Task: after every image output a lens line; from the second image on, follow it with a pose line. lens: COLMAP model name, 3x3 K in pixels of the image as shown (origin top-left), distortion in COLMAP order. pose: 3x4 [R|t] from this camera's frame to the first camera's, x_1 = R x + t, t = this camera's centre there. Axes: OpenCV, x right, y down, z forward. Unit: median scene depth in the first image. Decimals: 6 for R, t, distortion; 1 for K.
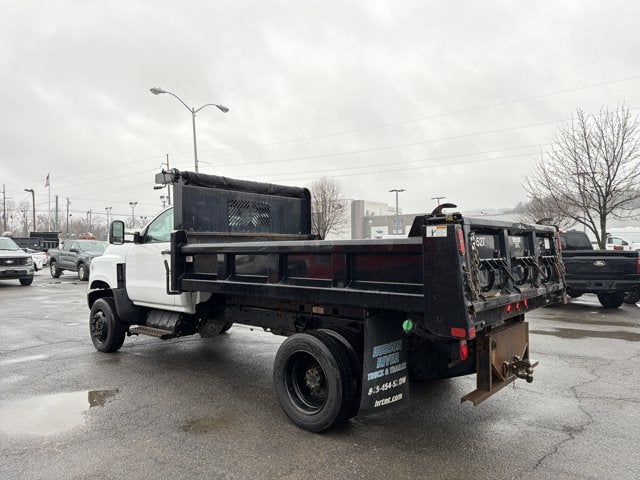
lens RADIAL K [[454.0, 0, 320.0], [0, 454.0, 240.0], [0, 0, 1]] dist [0.081202, -0.093044]
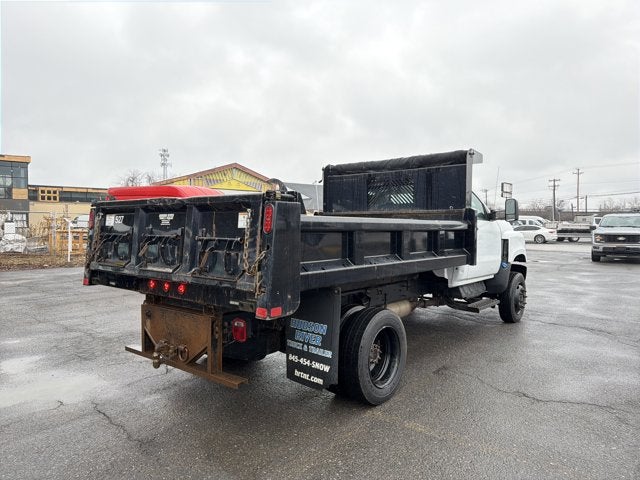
lens RADIAL K [[454.9, 0, 322.0], [0, 454.9, 238.9], [0, 0, 1]] dist [0.082312, -0.090734]
pose [[0.024017, 0.033419, -0.999153, 0.830328], [0.013847, 0.999334, 0.033758, 0.010839], [0.999616, -0.014646, 0.023538, 0.789830]]
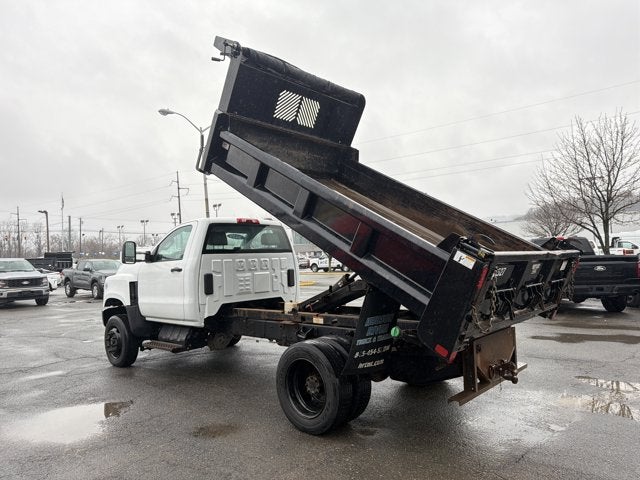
lens RADIAL K [[454.9, 0, 322.0], [0, 454.9, 238.9], [0, 0, 1]] dist [0.082312, -0.090734]
pose [[0.999399, -0.029314, -0.018511, 0.022553], [0.028779, 0.999179, -0.028506, -0.004595], [0.019331, 0.027956, 0.999422, -0.051650]]
